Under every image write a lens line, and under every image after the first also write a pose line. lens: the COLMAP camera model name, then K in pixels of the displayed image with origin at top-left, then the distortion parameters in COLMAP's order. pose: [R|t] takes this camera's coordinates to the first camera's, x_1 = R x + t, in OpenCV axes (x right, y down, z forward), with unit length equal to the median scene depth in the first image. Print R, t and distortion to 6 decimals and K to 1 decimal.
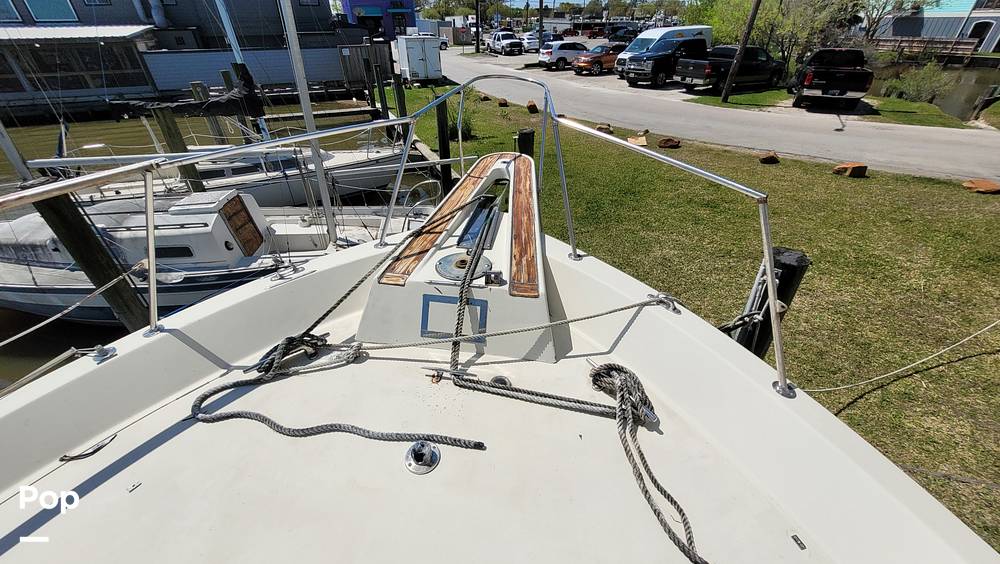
lens RADIAL K [[394.1, 0, 500.2], [0, 394.1, 292.4], [0, 0, 1]] dist [-0.001090, -0.000932]
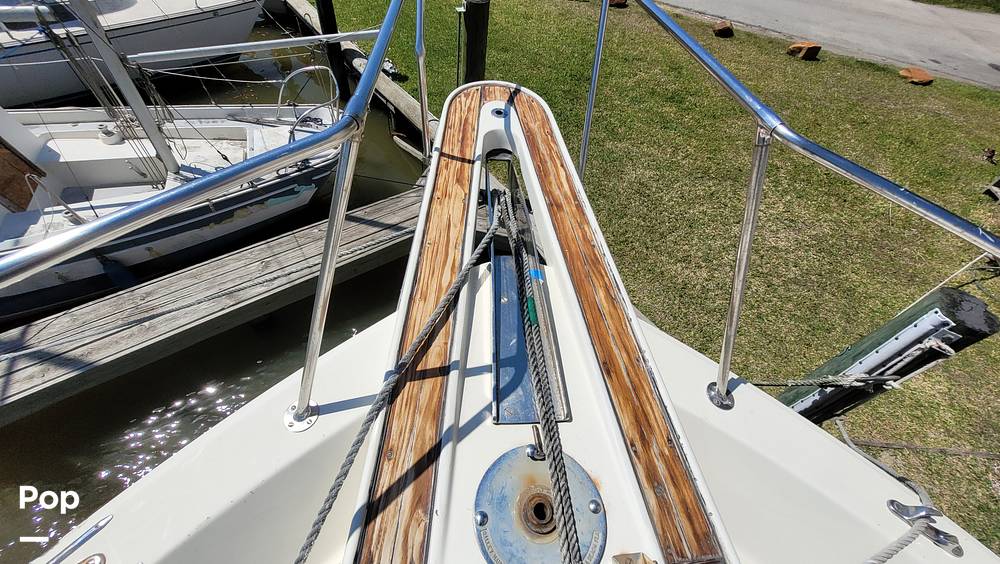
lens RADIAL K [[386.6, 0, 500.0], [0, 386.6, 282.0], [0, 0, 1]] dist [-0.003602, -0.000397]
pose [[0.967946, -0.115994, 0.222771, -0.023354], [0.039285, 0.945971, 0.321863, -0.051144], [-0.248069, -0.302794, 0.920205, 0.082607]]
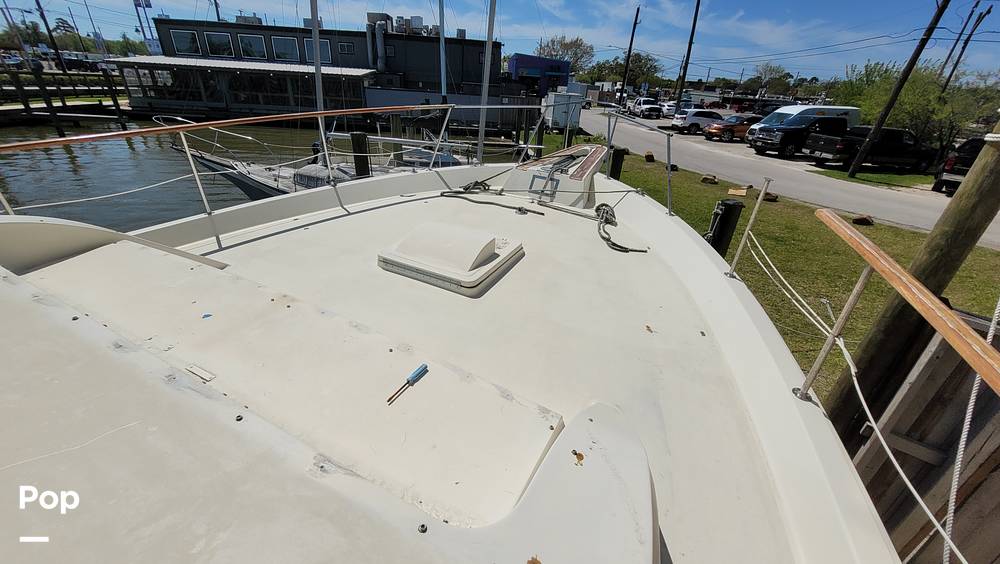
lens RADIAL K [[394.1, 0, 500.2], [0, 394.1, 292.4], [0, 0, 1]] dist [-0.001090, -0.000932]
pose [[0.944794, 0.207321, -0.253737, 0.031952], [-0.235791, 0.967890, -0.087135, 0.083357], [0.227525, 0.142153, 0.963341, -0.107015]]
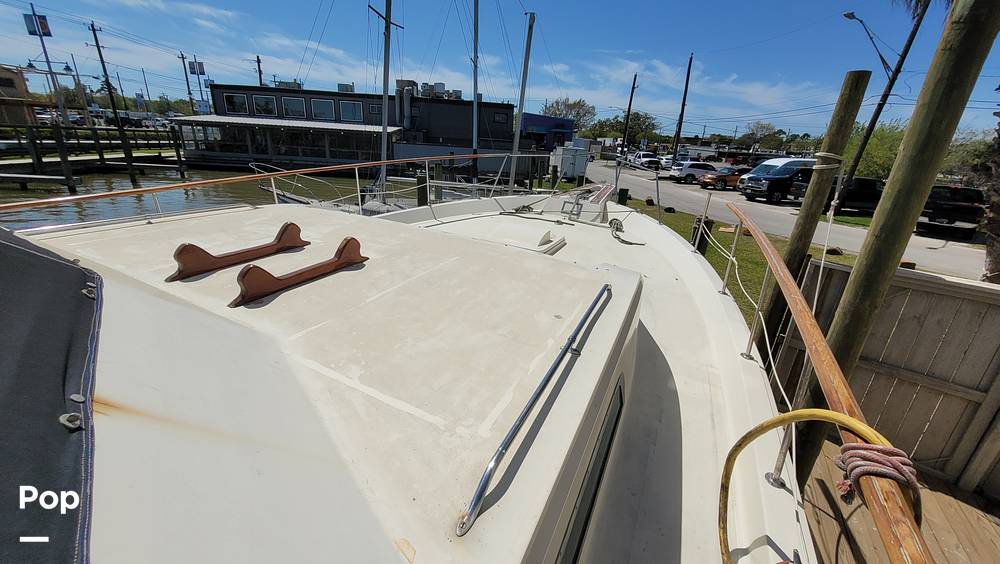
lens RADIAL K [[394.1, 0, 500.2], [0, 394.1, 292.4], [0, 0, 1]] dist [-0.001090, -0.000932]
pose [[0.939855, 0.183473, -0.288114, 0.035771], [-0.245255, 0.949573, -0.195349, 0.136695], [0.237744, 0.254261, 0.937459, -0.184484]]
